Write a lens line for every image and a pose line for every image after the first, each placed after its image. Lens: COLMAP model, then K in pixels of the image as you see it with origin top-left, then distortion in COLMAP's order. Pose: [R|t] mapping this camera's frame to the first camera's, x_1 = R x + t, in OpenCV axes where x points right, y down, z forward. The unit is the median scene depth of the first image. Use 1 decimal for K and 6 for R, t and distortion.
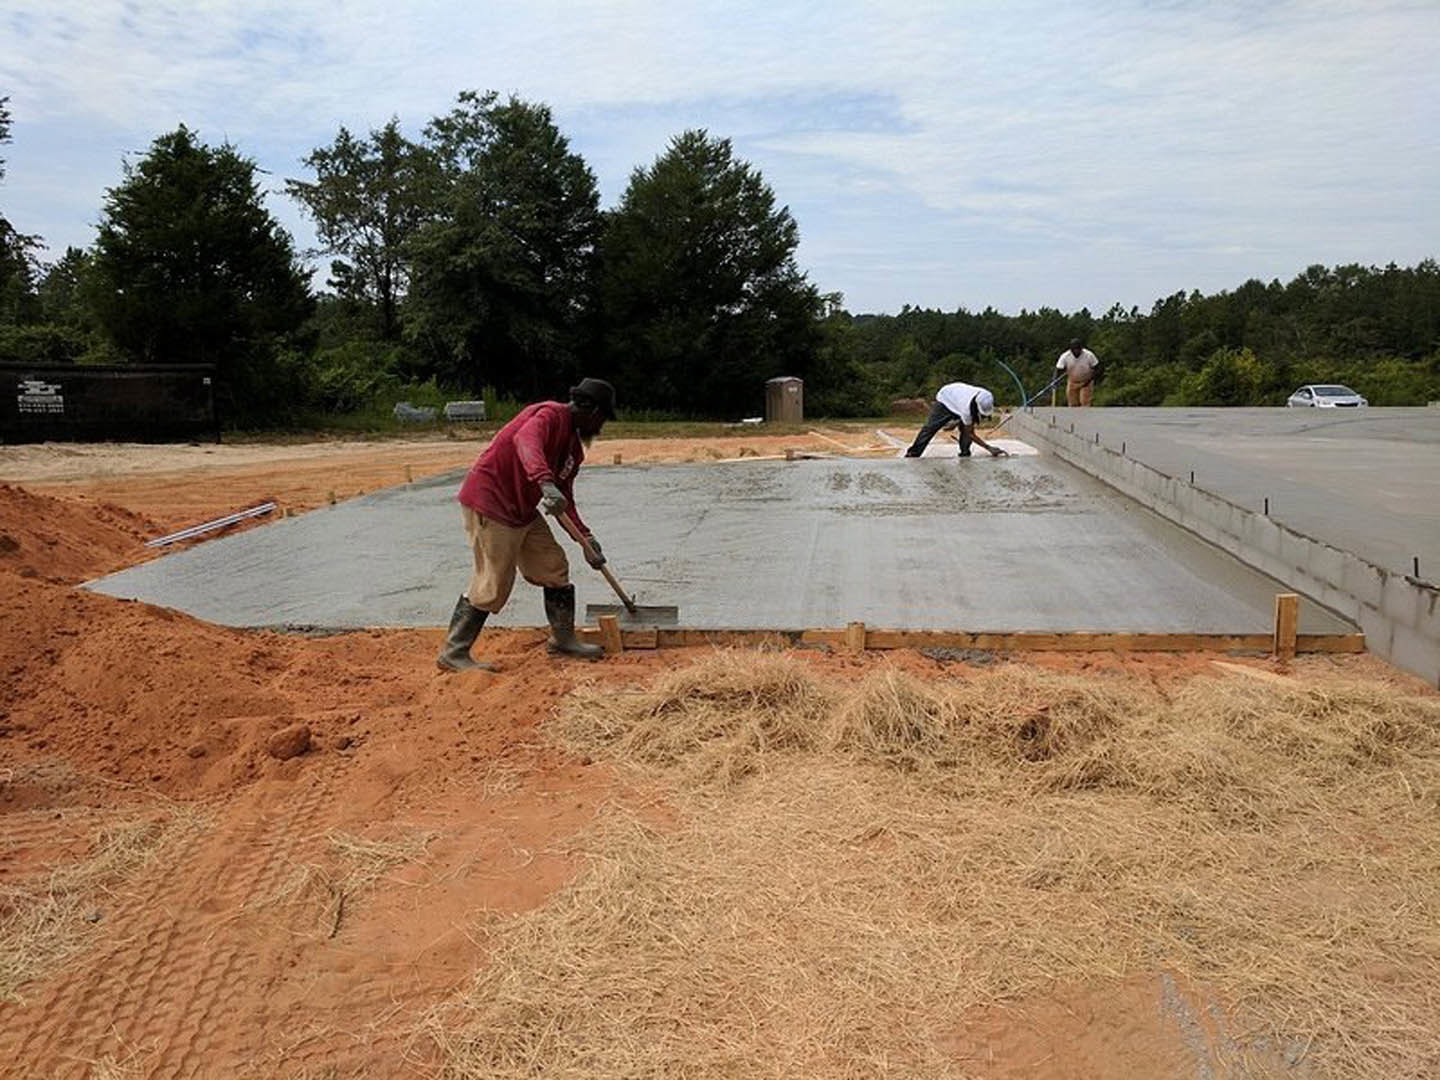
lens RADIAL K [[1058.8, 0, 724.6], [0, 1058.8, 544.2], [0, 0, 1]] dist [-0.003360, 0.012247]
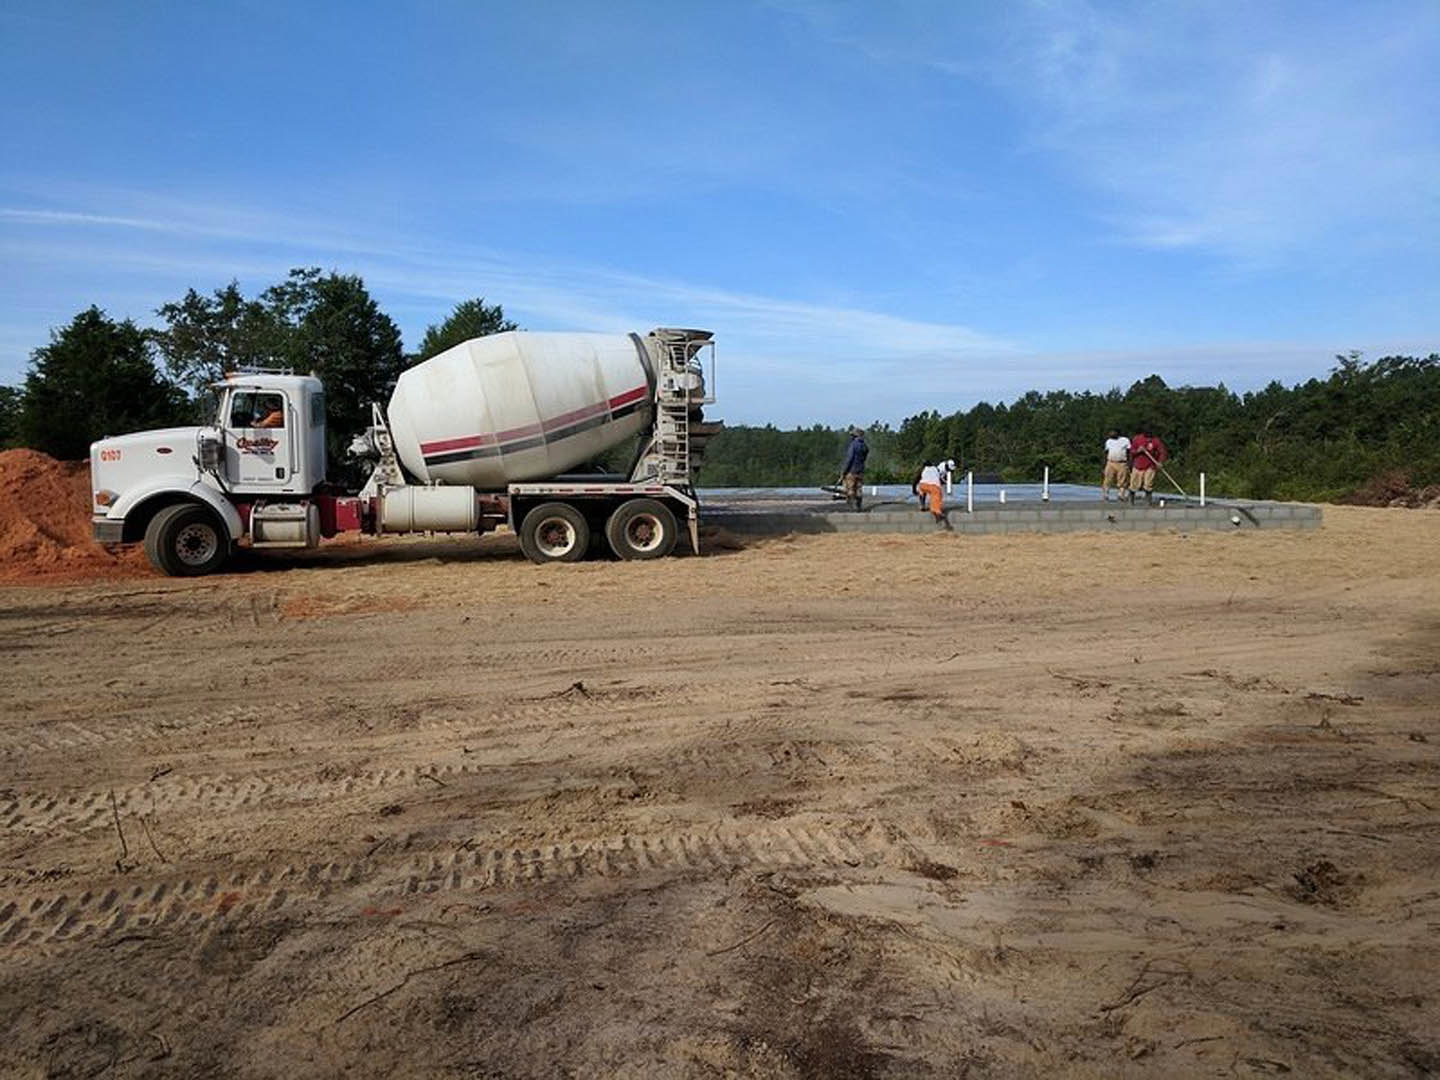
lens RADIAL K [[1074.4, 0, 766.9], [0, 1074.4, 558.5], [0, 0, 1]] dist [-0.000557, -0.007569]
pose [[0.981271, -0.020507, 0.191540, 0.065058], [0.038149, 0.995311, -0.088881, 0.071850], [-0.188819, 0.094524, 0.977452, -0.364339]]
